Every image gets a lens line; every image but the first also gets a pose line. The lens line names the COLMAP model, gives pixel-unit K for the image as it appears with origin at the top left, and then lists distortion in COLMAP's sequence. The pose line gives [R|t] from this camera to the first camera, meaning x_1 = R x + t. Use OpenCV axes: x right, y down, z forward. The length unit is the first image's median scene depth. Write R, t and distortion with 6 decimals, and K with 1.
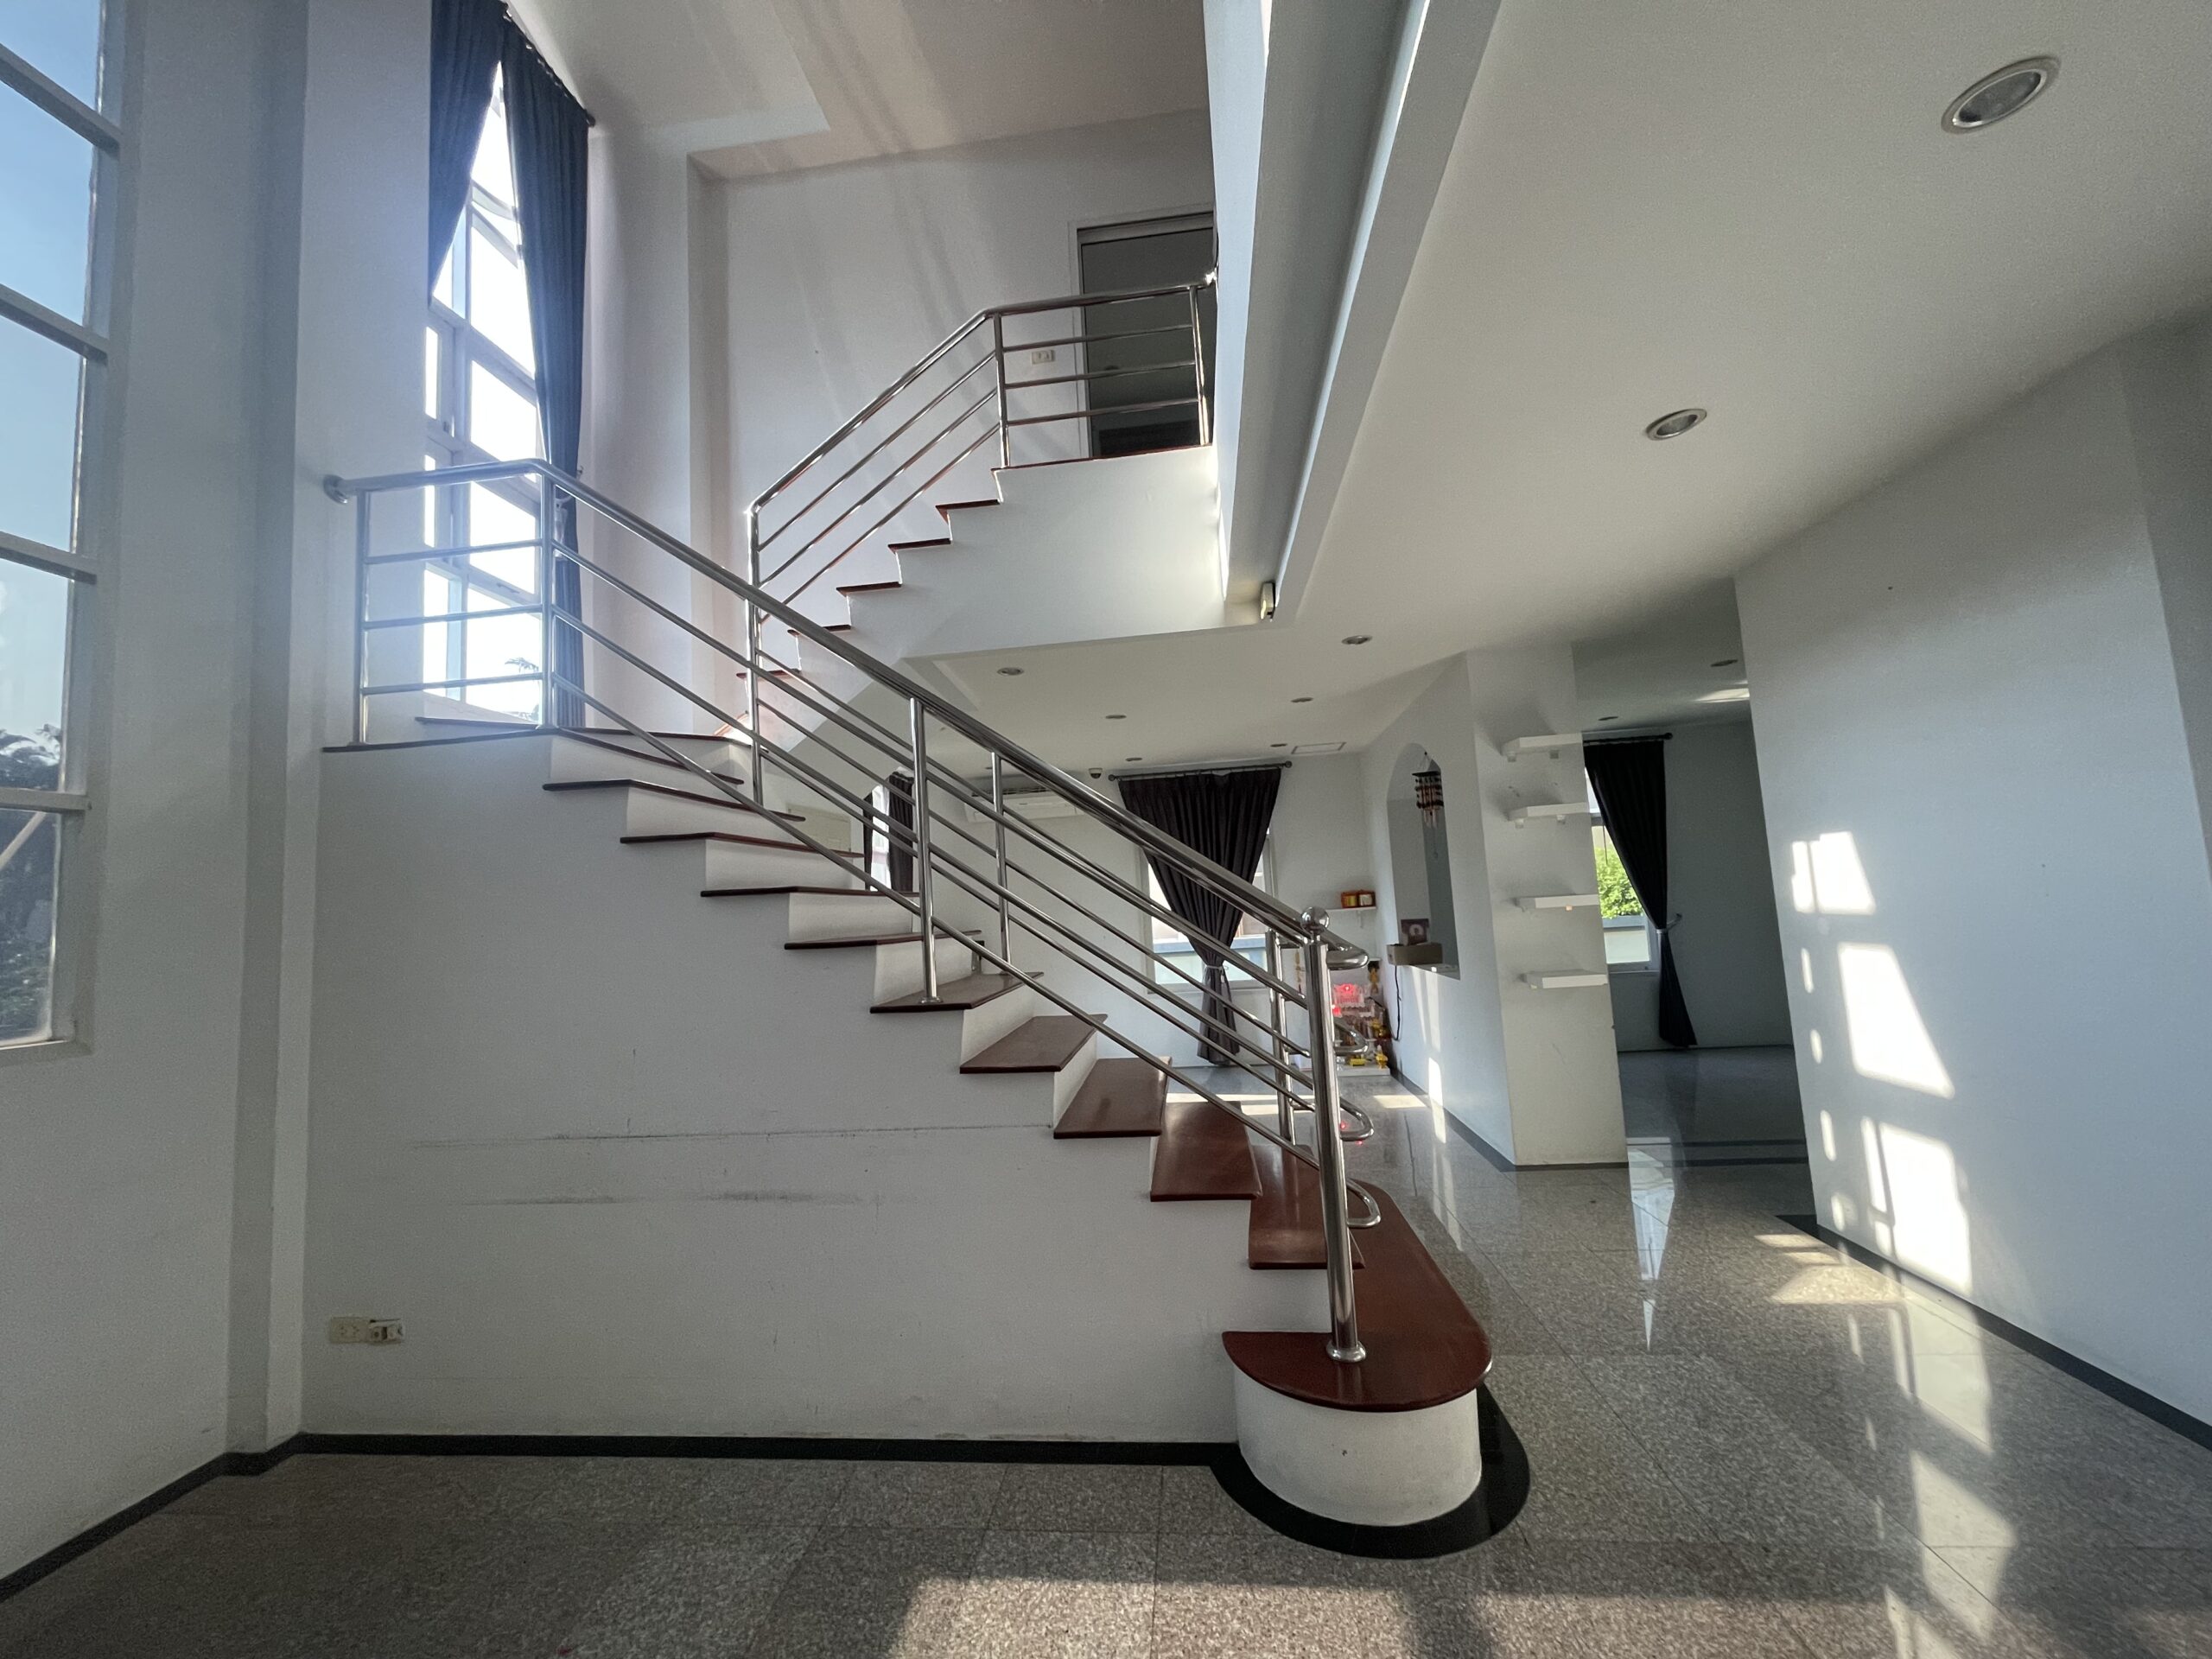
lens RADIAL K [[893.7, 0, 1102.5], [0, 893.7, 830.5], [0, 0, 1]] dist [0.001467, -0.000718]
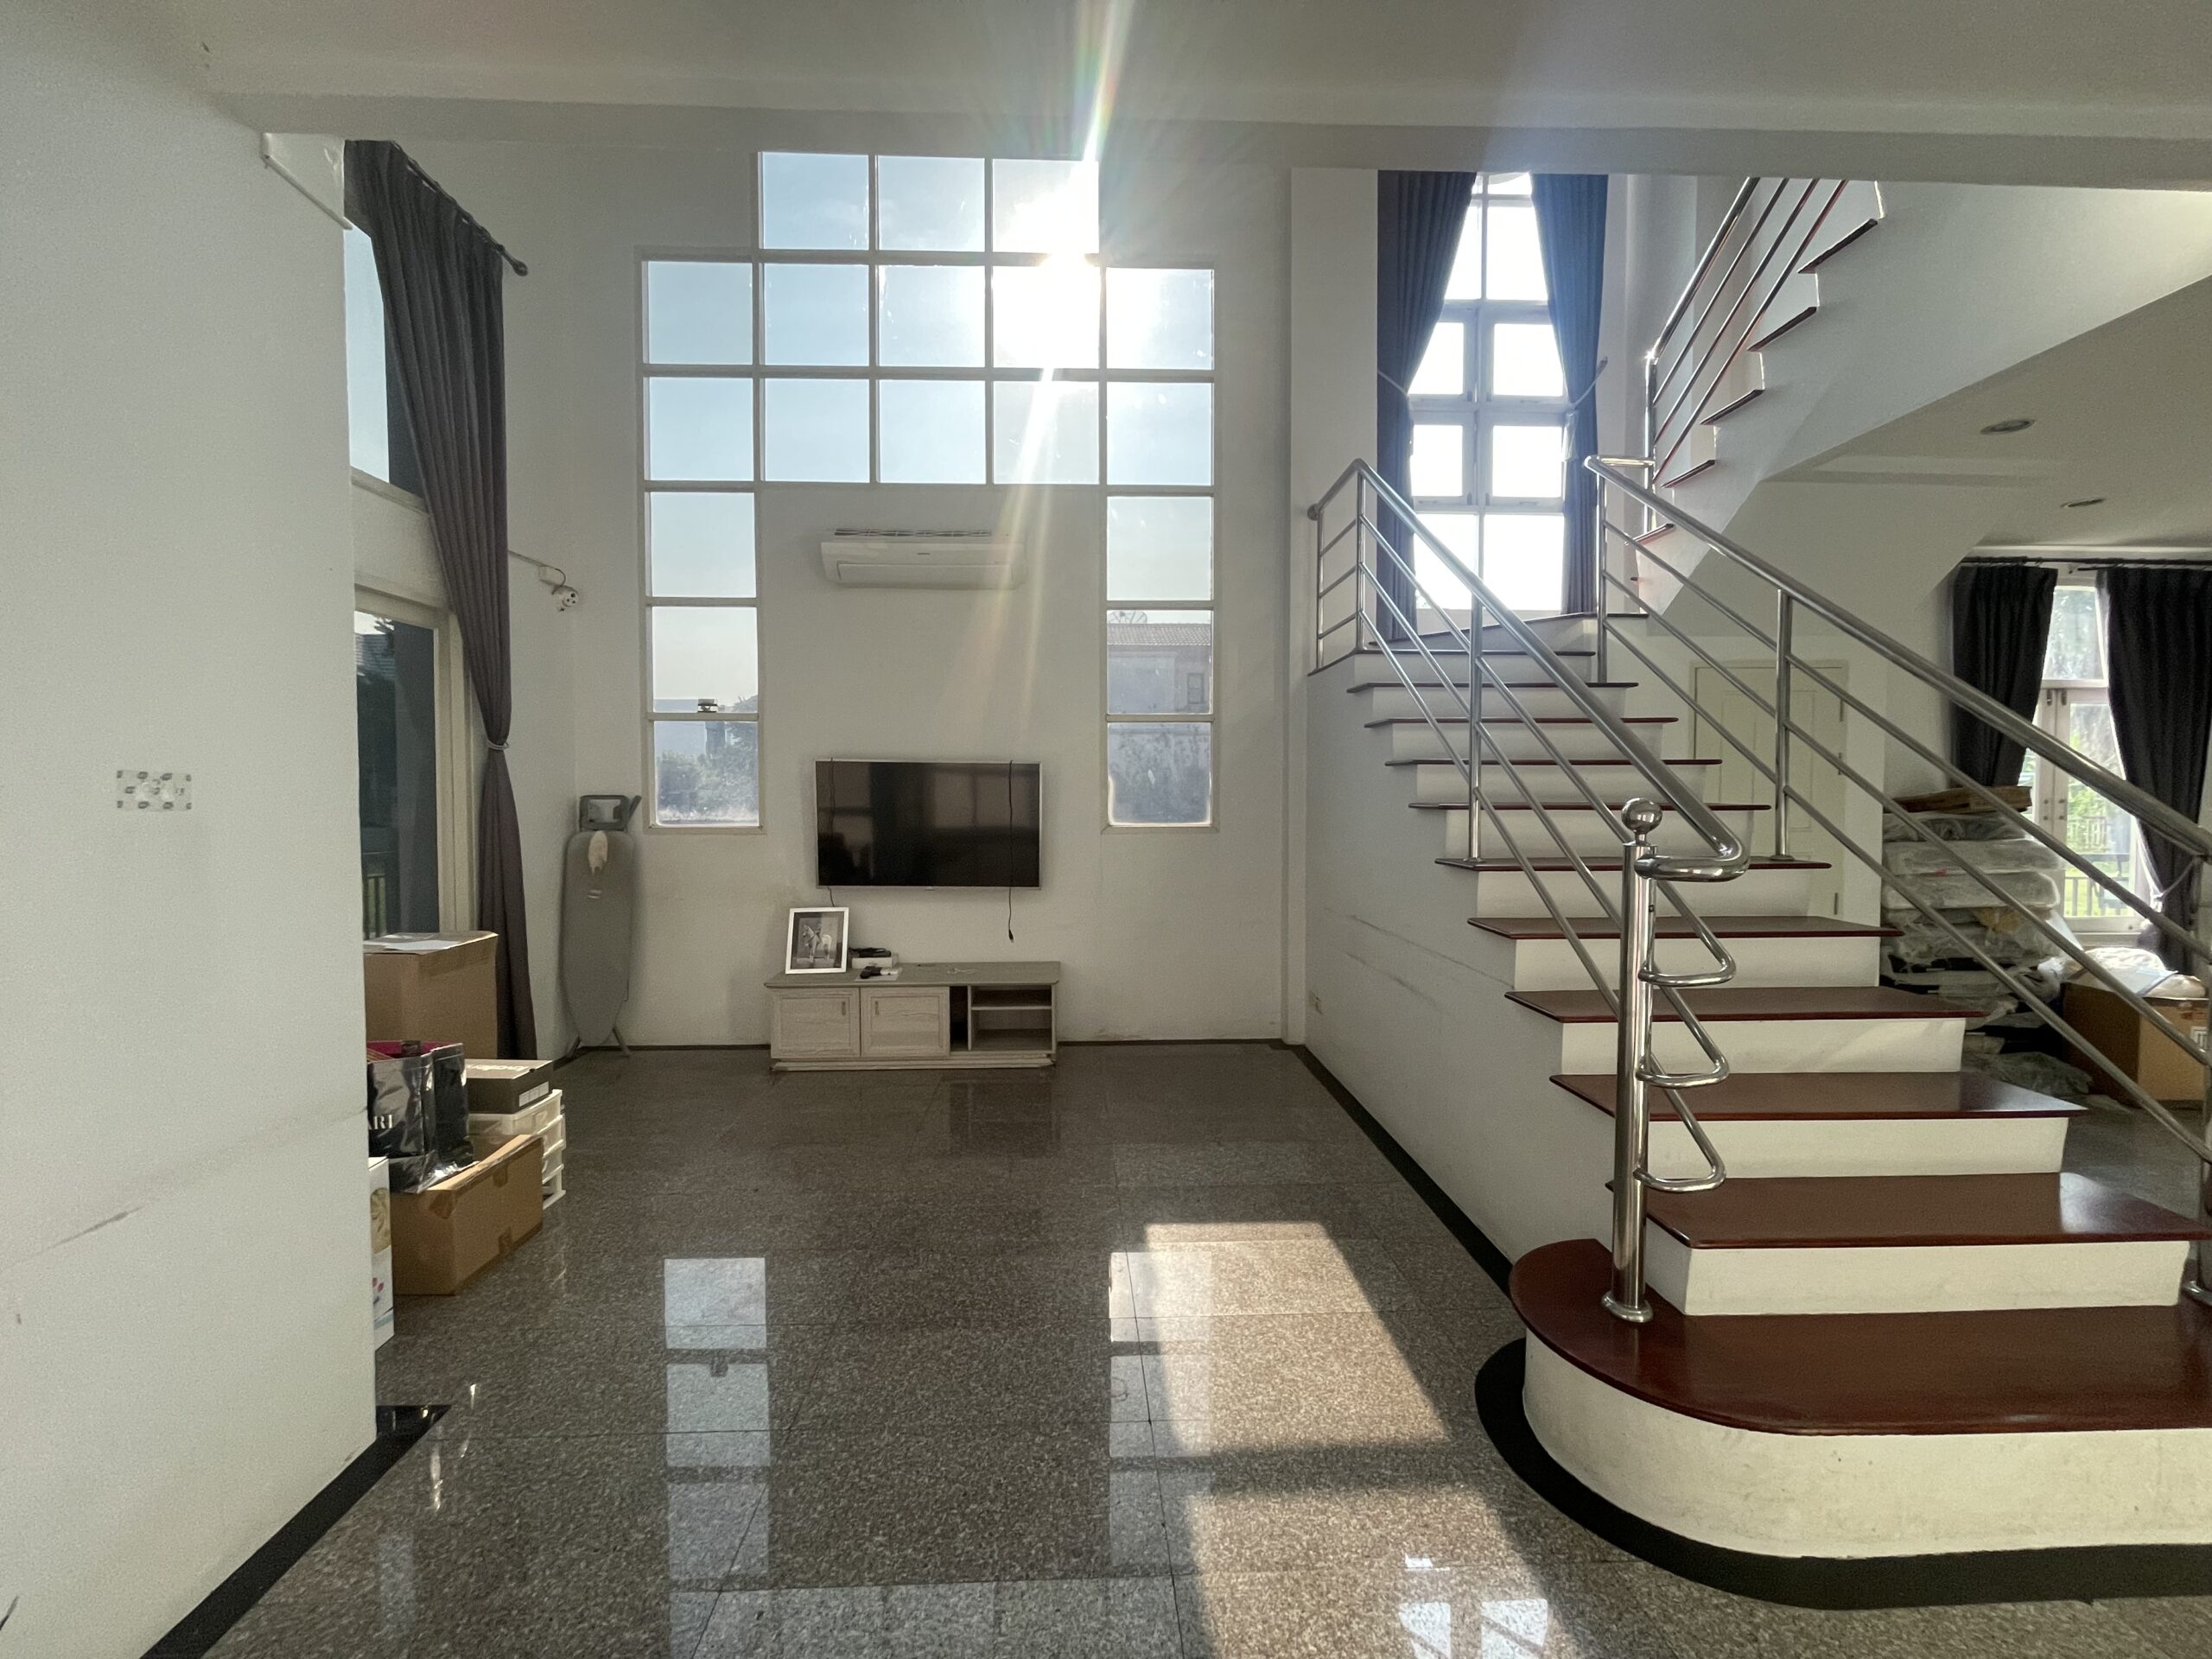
lens RADIAL K [[893.7, 0, 1092.3], [0, 893.7, 830.5], [0, 0, 1]] dist [0.001467, -0.000718]
pose [[0.147237, 0.095167, -0.984512, 0.969846], [0.085483, 0.990412, 0.108521, -0.019259], [0.985400, -0.100138, 0.137690, 0.391861]]
